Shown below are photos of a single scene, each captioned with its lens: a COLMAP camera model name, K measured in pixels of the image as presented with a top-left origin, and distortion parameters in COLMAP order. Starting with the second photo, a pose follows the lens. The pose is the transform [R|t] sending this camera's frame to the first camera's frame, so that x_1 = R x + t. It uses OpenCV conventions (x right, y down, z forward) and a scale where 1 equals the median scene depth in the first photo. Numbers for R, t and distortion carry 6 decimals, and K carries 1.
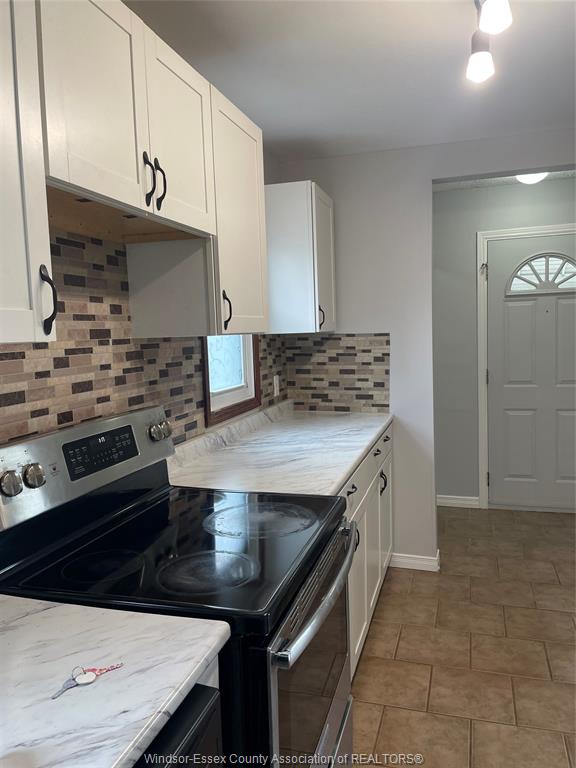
lens RADIAL K [[577.4, 0, 287.3], [0, 577.4, 379.8], [0, 0, 1]] dist [0.051853, -0.071250]
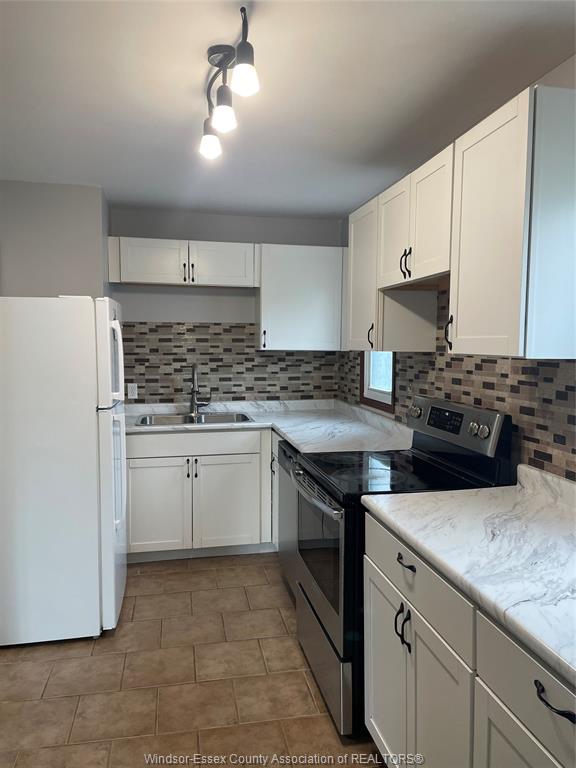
lens RADIAL K [[577.4, 0, 291.1], [0, 577.4, 380.0], [0, 0, 1]] dist [0.051853, -0.071250]
pose [[-0.875253, 0.059667, -0.479971, 0.439088], [-0.017664, 0.987756, 0.155002, -0.123120], [0.483343, 0.144144, -0.863483, 1.131335]]
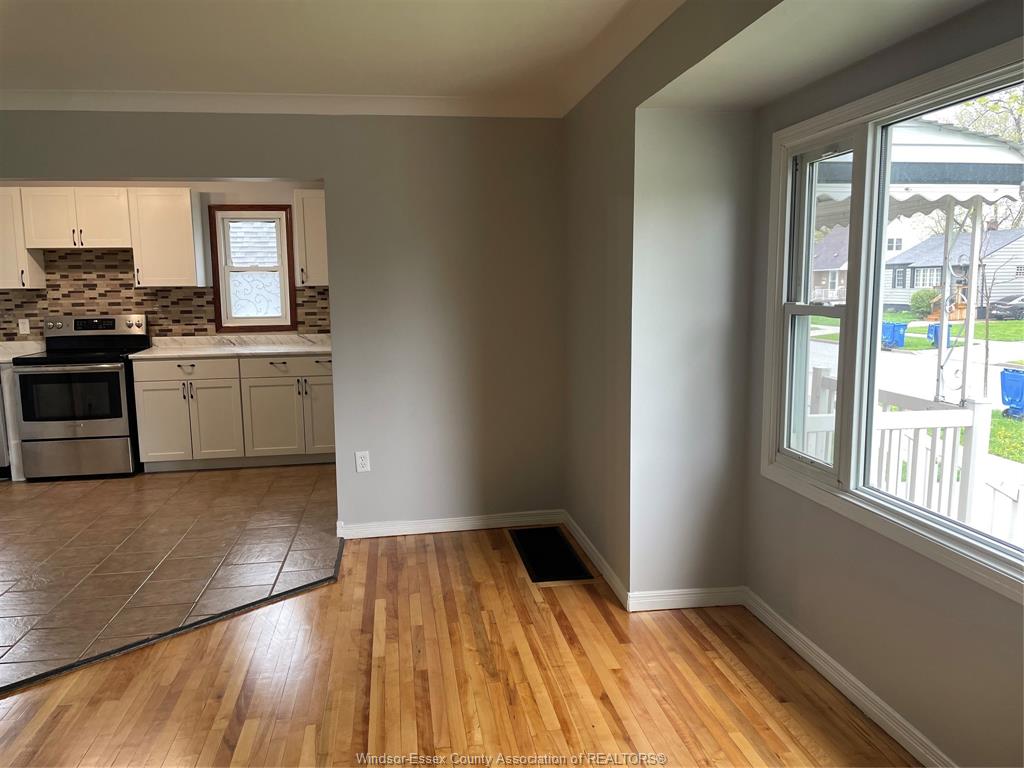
lens RADIAL K [[769.8, 0, 512.1], [0, 769.8, 382.1], [0, 0, 1]] dist [0.051853, -0.071250]
pose [[0.446649, 0.137091, -0.884144, 2.197224], [-0.076592, 0.990422, 0.114878, -0.109407], [0.891425, 0.016408, 0.452871, 0.570994]]
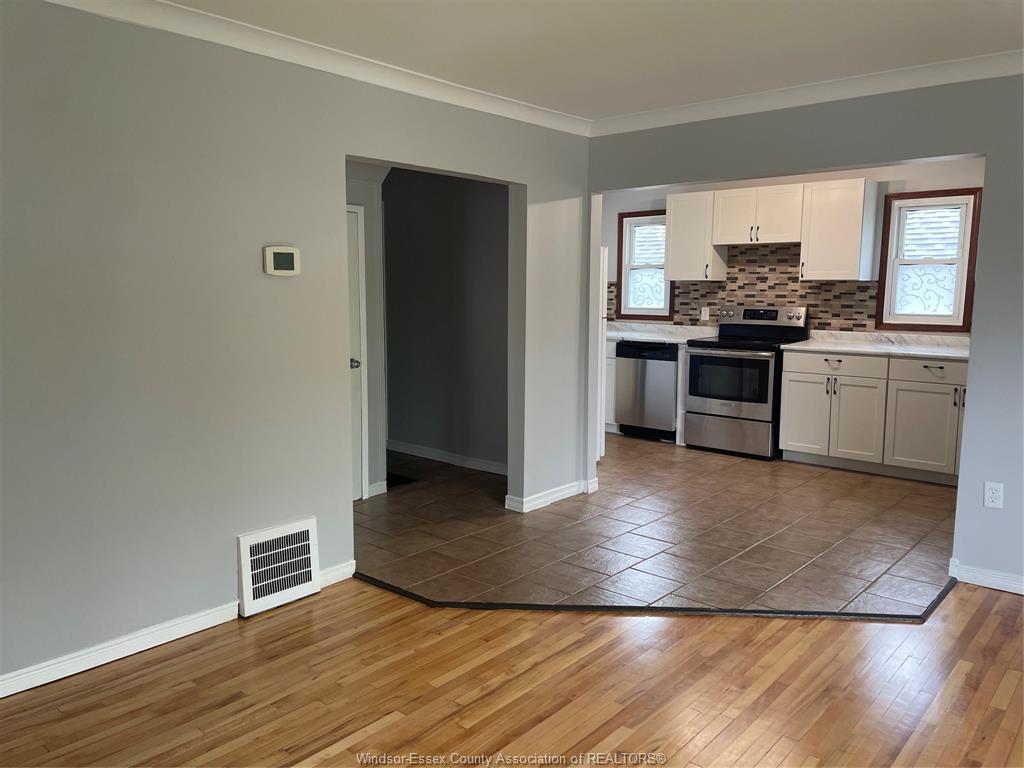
lens RADIAL K [[769.8, 0, 503.5], [0, 769.8, 386.3], [0, 0, 1]] dist [0.051853, -0.071250]
pose [[-0.409007, 0.151066, -0.899940, 2.175516], [-0.069677, 0.978153, 0.195863, -0.120831], [0.909867, 0.142815, -0.389545, 0.738951]]
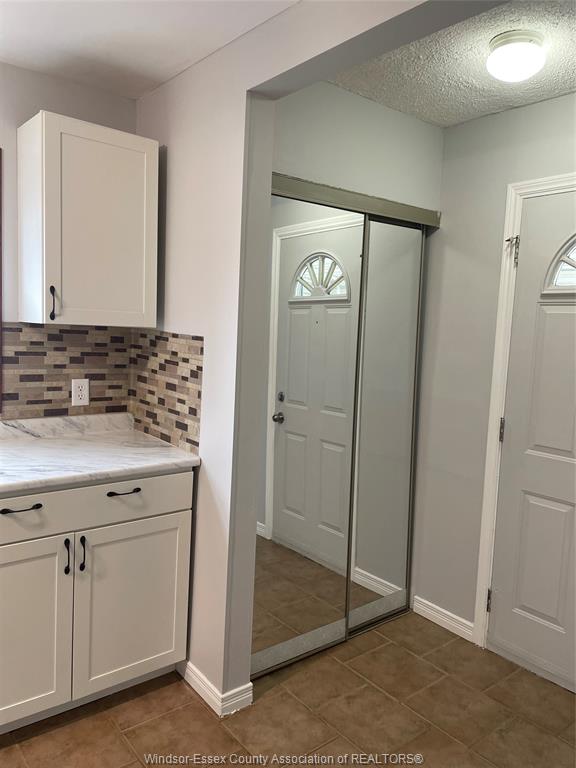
lens RADIAL K [[577.4, 0, 289.6], [0, 577.4, 380.2], [0, 0, 1]] dist [0.051853, -0.071250]
pose [[0.830577, 0.123764, -0.542978, 0.705011], [-0.121188, 0.991795, 0.040687, -0.079295], [0.543559, 0.032009, 0.838761, 0.562882]]
